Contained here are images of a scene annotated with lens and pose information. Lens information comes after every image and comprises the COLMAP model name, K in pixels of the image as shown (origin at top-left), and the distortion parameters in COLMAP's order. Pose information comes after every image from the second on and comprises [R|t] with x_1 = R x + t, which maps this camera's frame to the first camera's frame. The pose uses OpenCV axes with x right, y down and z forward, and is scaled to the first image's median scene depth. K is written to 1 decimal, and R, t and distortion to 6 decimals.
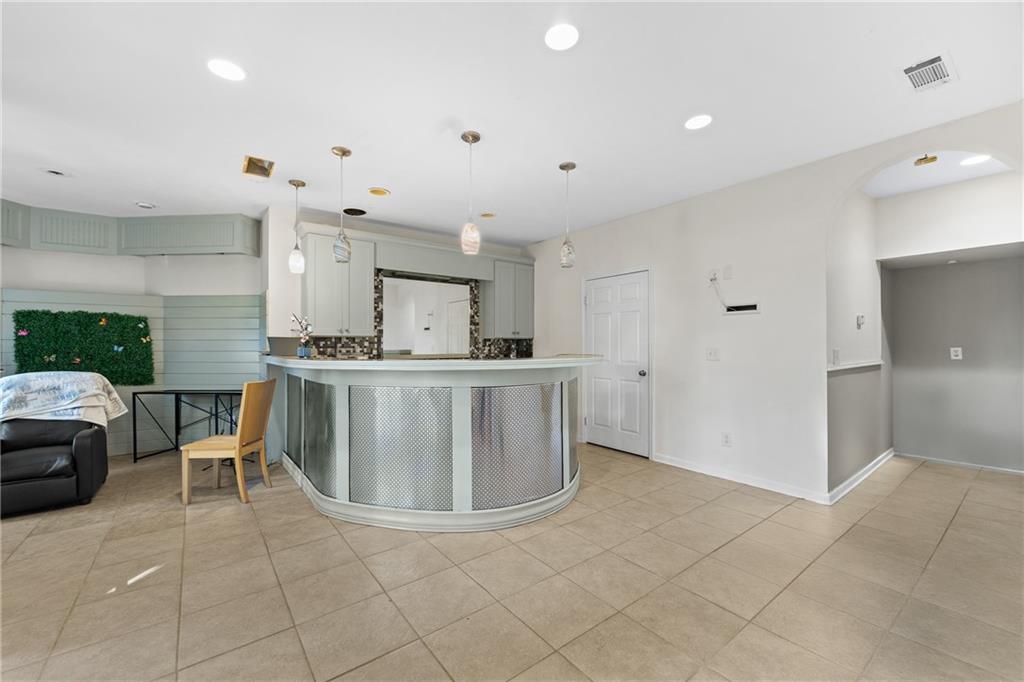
lens RADIAL K [[414.6, 0, 511.9], [0, 414.6, 343.0], [0, 0, 1]] dist [-0.000159, -0.001094]
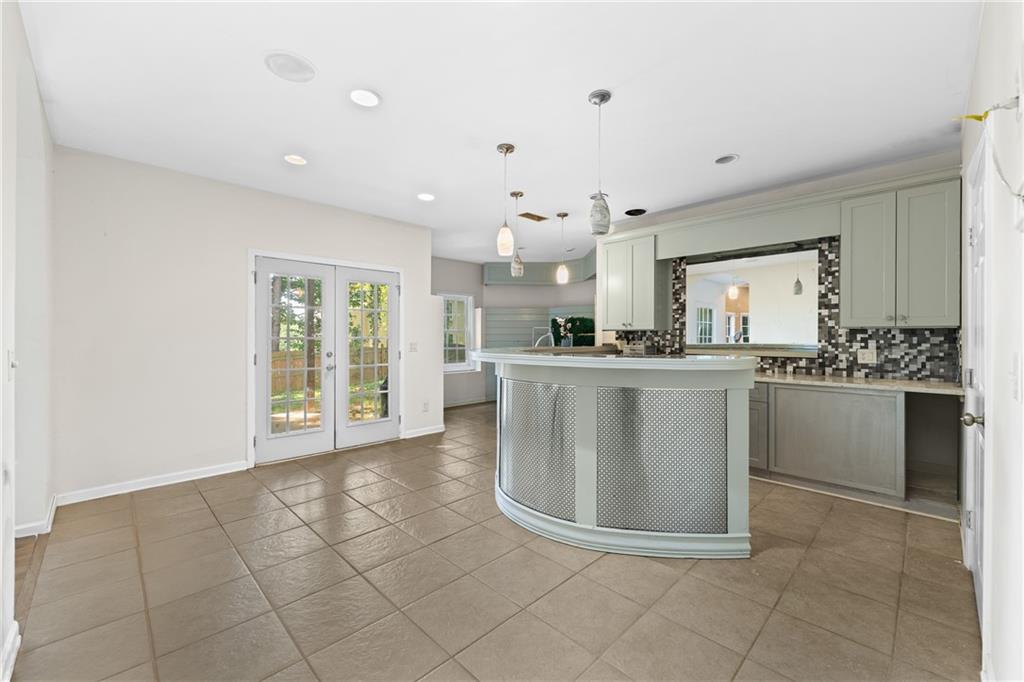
lens RADIAL K [[414.6, 0, 519.2], [0, 414.6, 337.5], [0, 0, 1]] dist [-0.000159, -0.001094]
pose [[0.127058, 0.004224, -0.991886, 0.594416], [0.002443, 0.999987, 0.004572, -0.002200], [0.991892, -0.003004, 0.127046, 0.531830]]
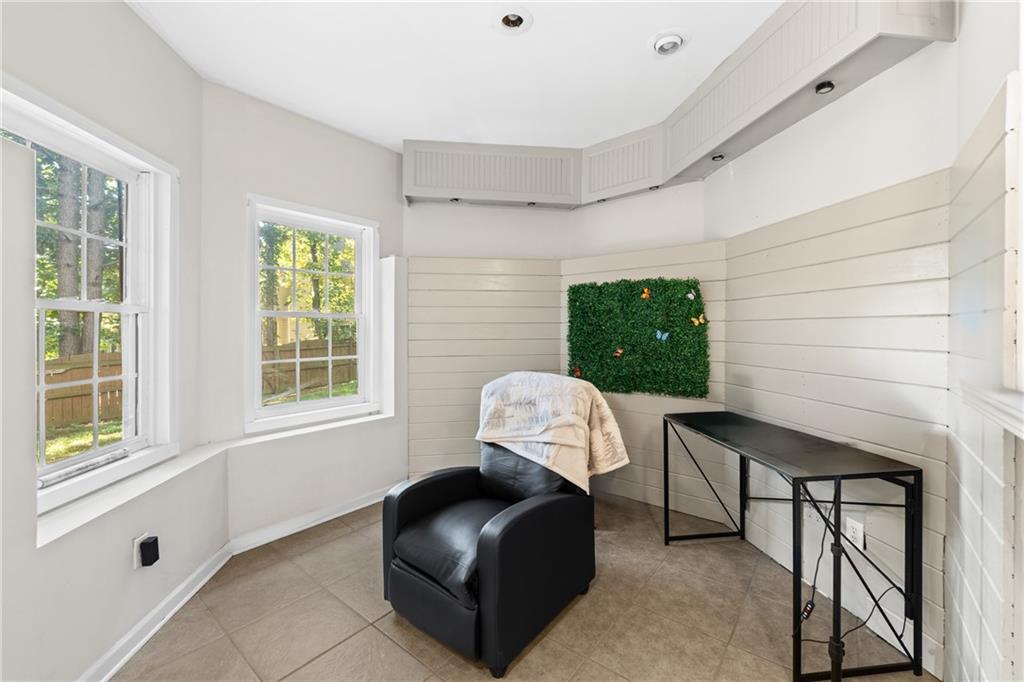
lens RADIAL K [[414.6, 0, 511.5], [0, 414.6, 330.3], [0, 0, 1]] dist [-0.000159, -0.001094]
pose [[0.233352, 0.011357, -0.972326, -0.390375], [0.001871, 0.999925, 0.012129, -0.002129], [0.972391, -0.004649, 0.233313, 0.616711]]
